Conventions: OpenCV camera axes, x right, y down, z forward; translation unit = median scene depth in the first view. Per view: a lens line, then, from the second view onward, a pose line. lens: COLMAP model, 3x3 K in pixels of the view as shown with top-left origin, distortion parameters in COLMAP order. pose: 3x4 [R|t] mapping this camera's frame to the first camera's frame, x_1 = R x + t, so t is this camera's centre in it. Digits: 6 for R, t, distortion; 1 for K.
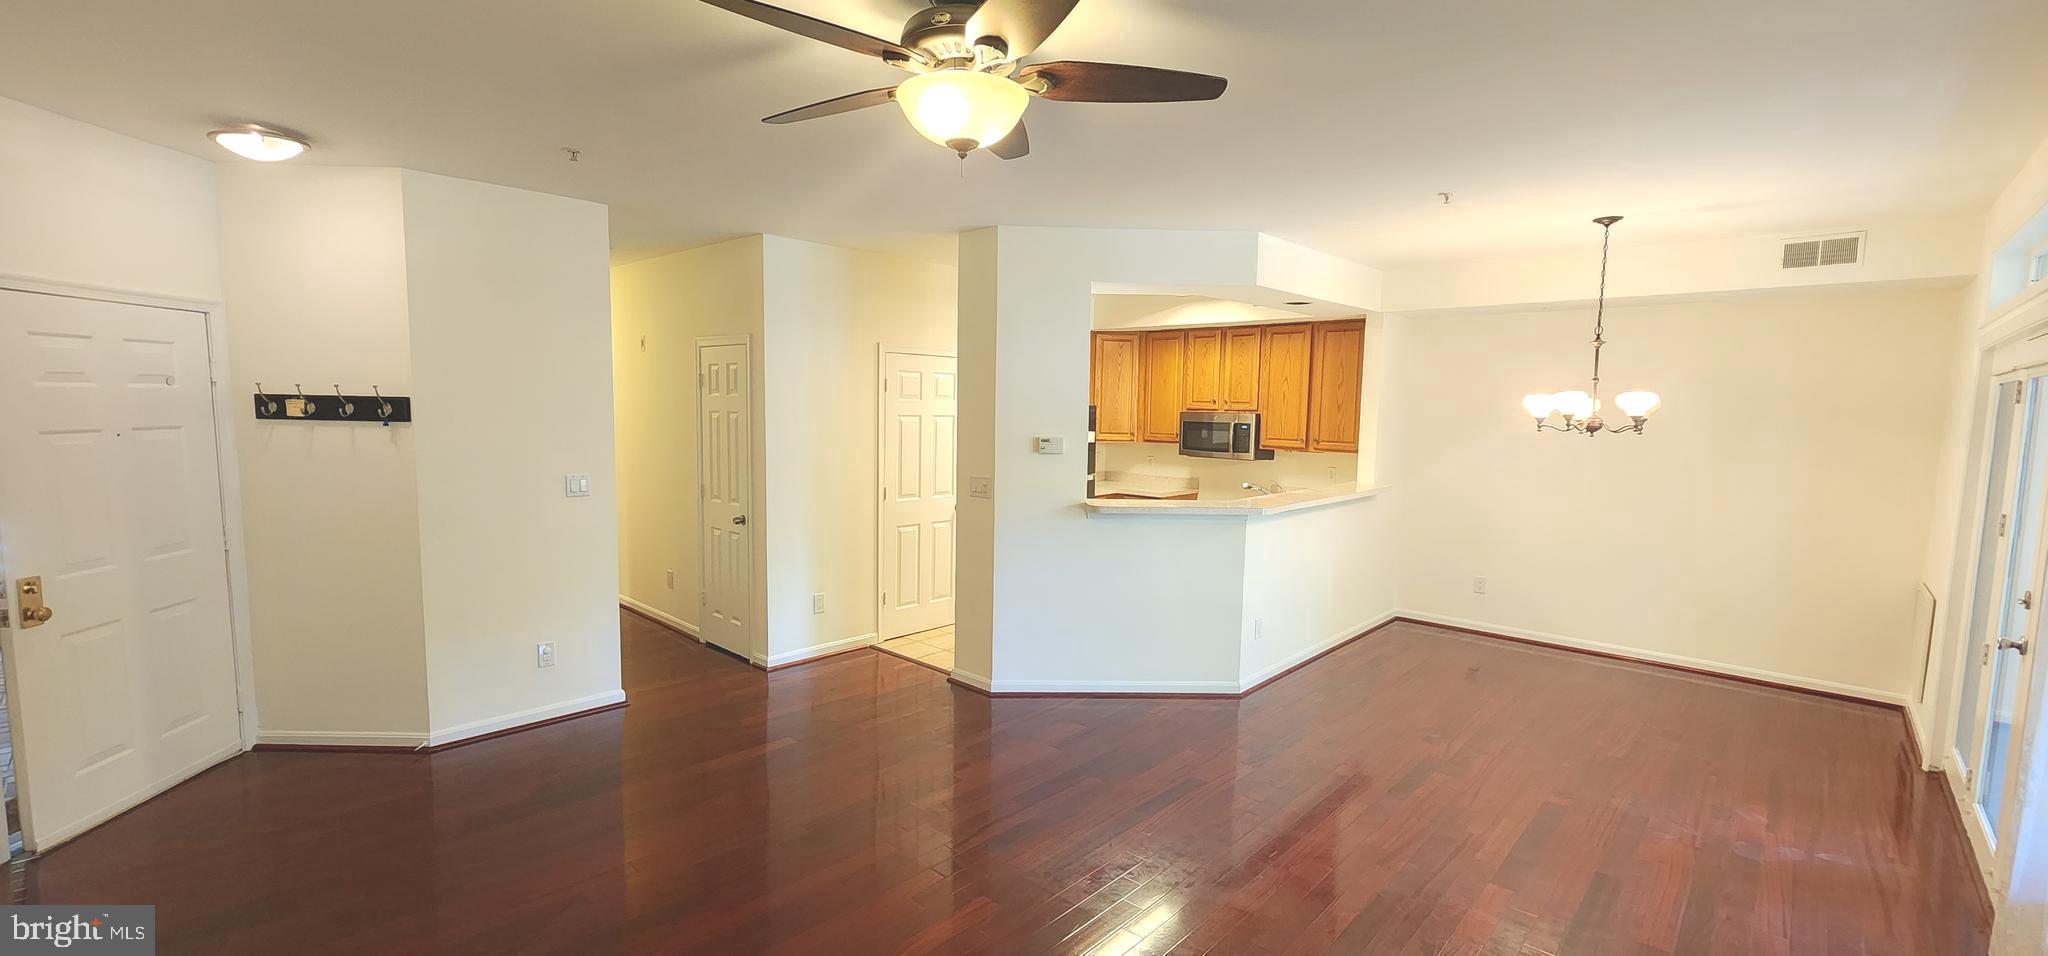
lens RADIAL K [[844.3, 0, 1025.7], [0, 844.3, 477.8], [0, 0, 1]] dist [0.002307, 0.000434]
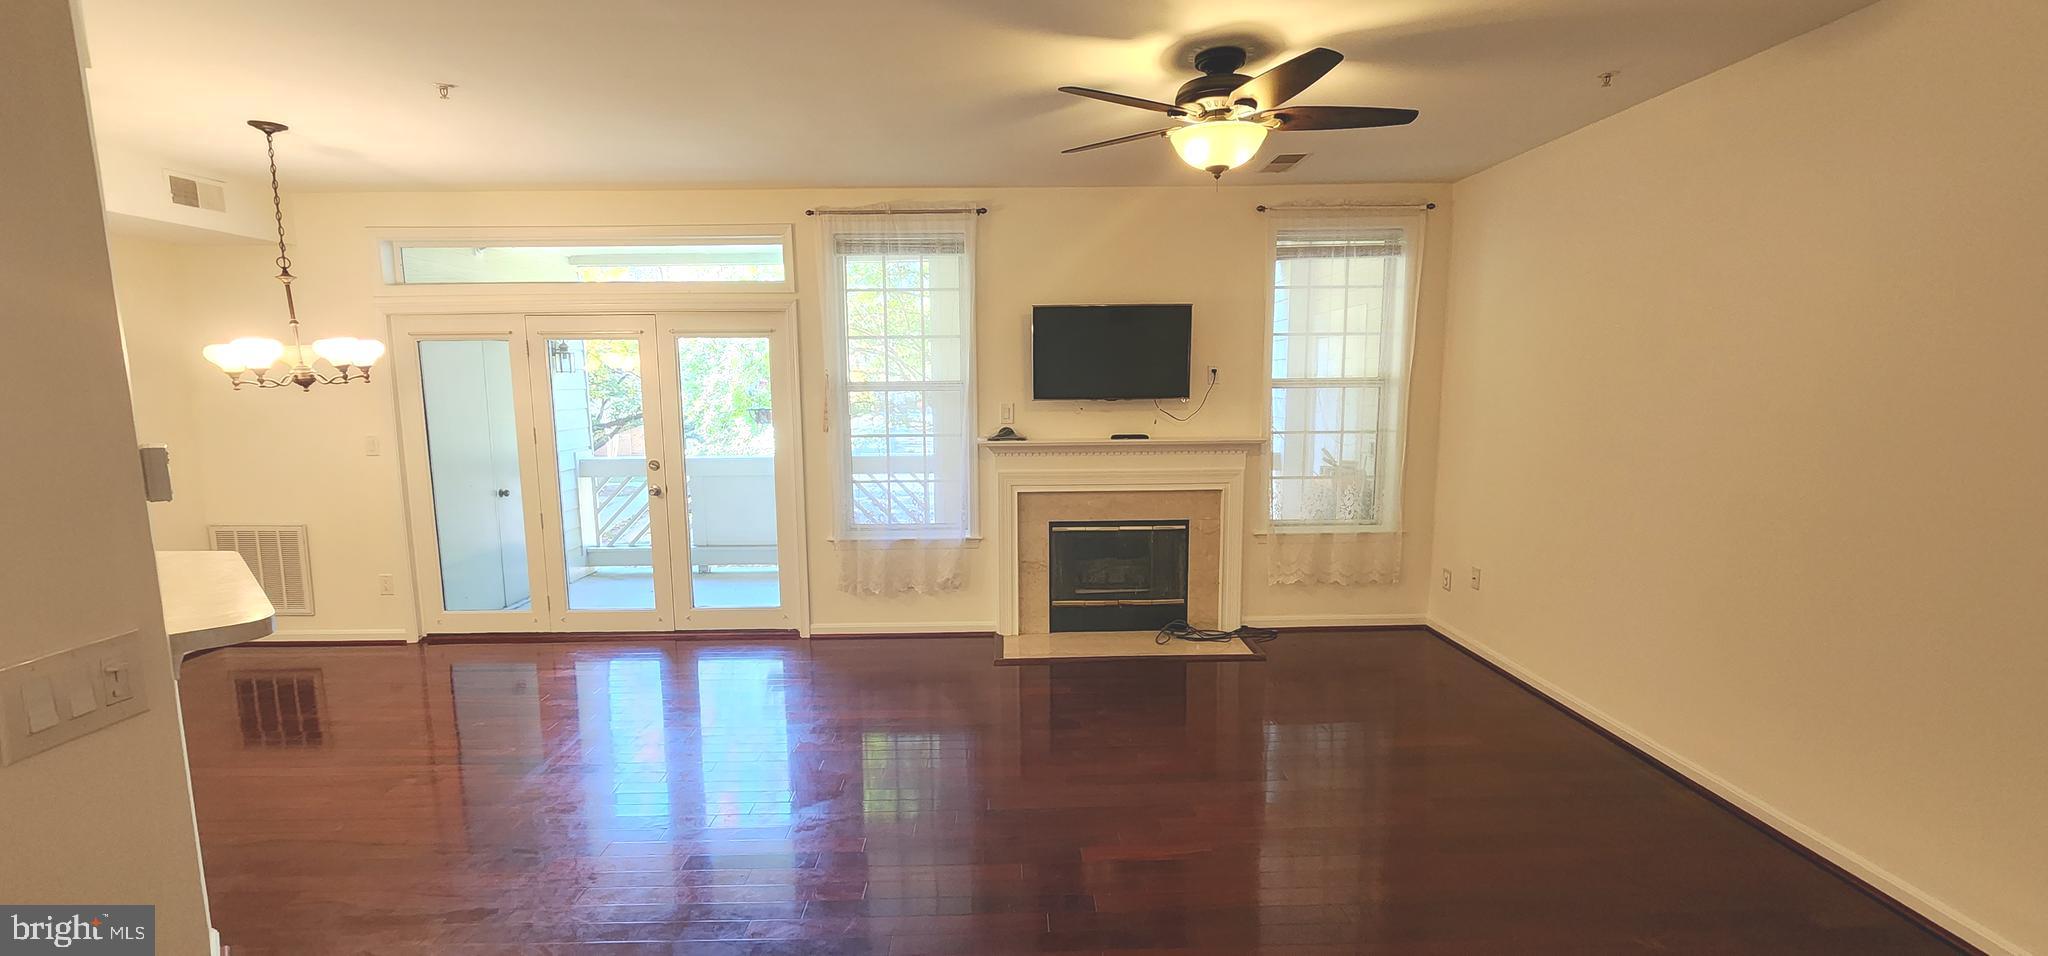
lens RADIAL K [[844.3, 0, 1012.0], [0, 844.3, 488.5], [0, 0, 1]] dist [0.002307, 0.000434]
pose [[-0.687829, -0.107576, 0.717857, -0.383402], [0.056541, 0.978012, 0.200738, -0.074706], [-0.723667, 0.178661, -0.666623, 0.951719]]
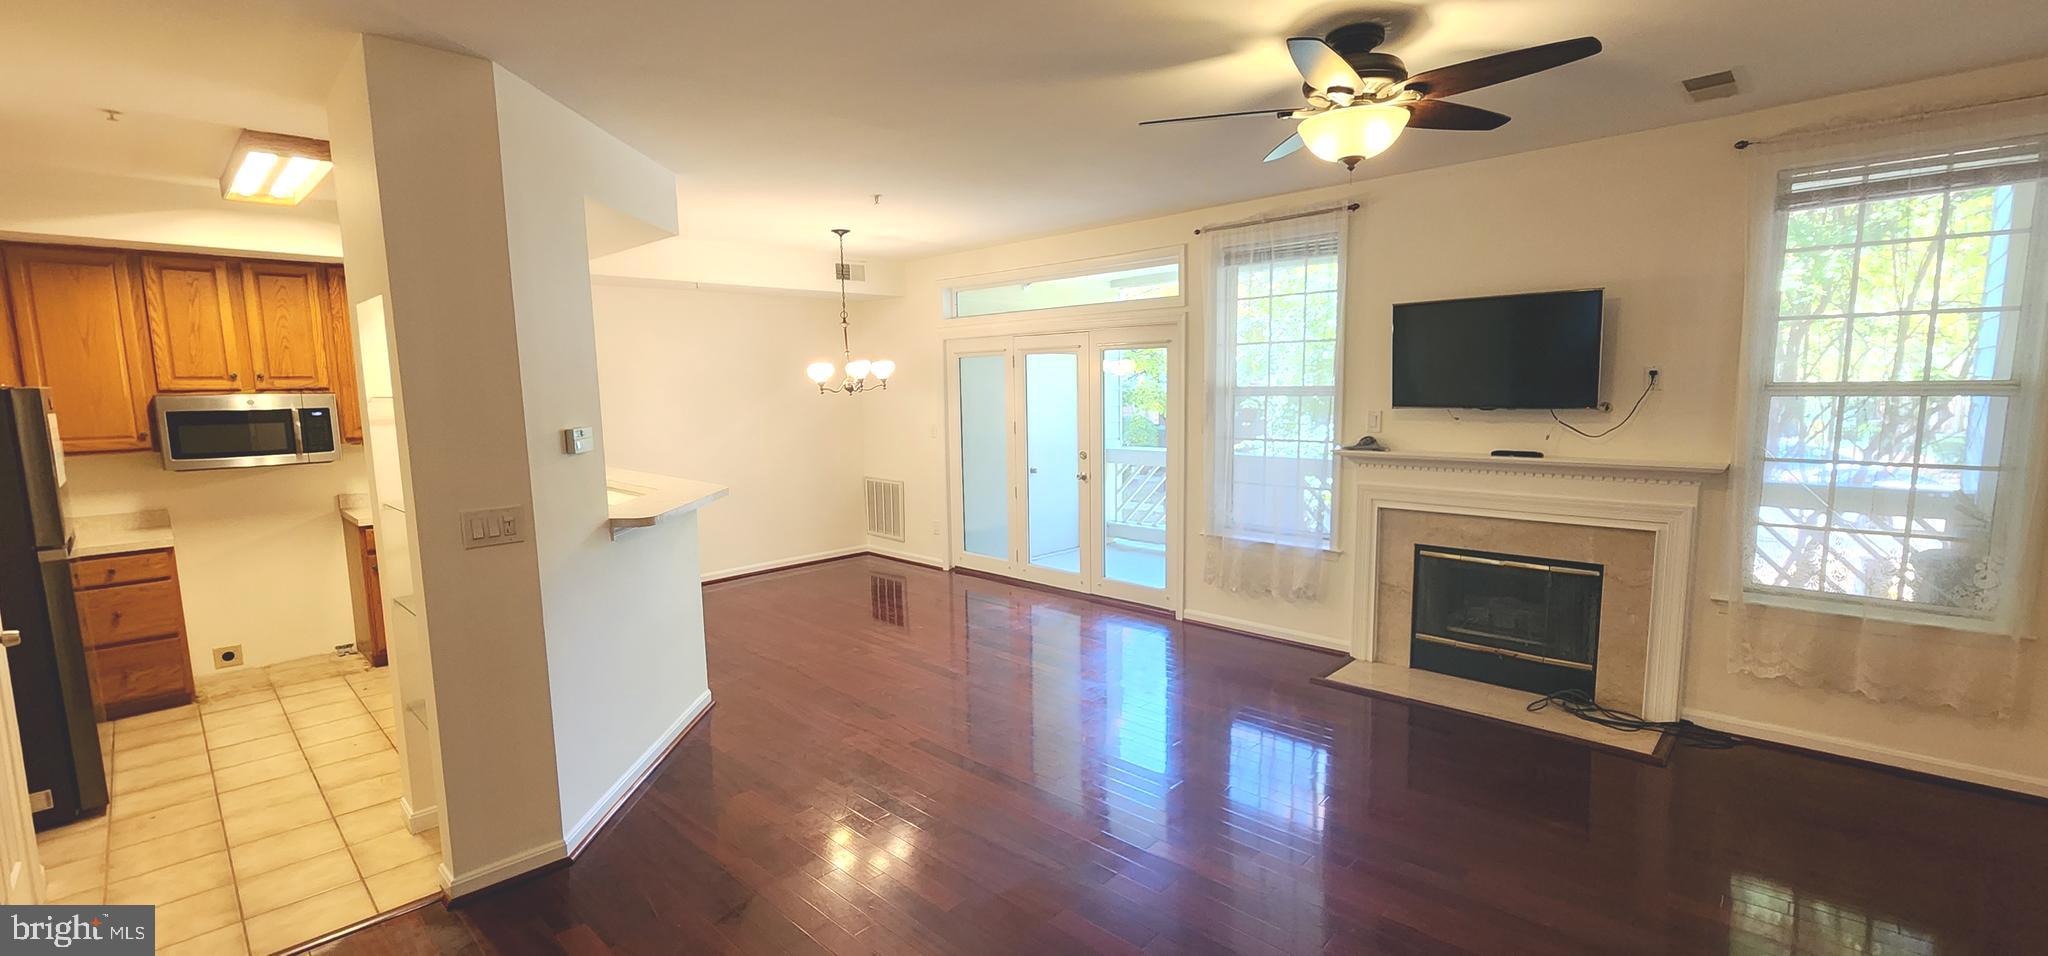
lens RADIAL K [[844.3, 0, 1013.8], [0, 844.3, 487.8], [0, 0, 1]] dist [0.002307, 0.000434]
pose [[0.022350, -0.143865, 0.989345, -0.593509], [0.101347, 0.984820, 0.140918, -0.059507], [-0.994600, 0.097118, 0.036591, 0.629889]]
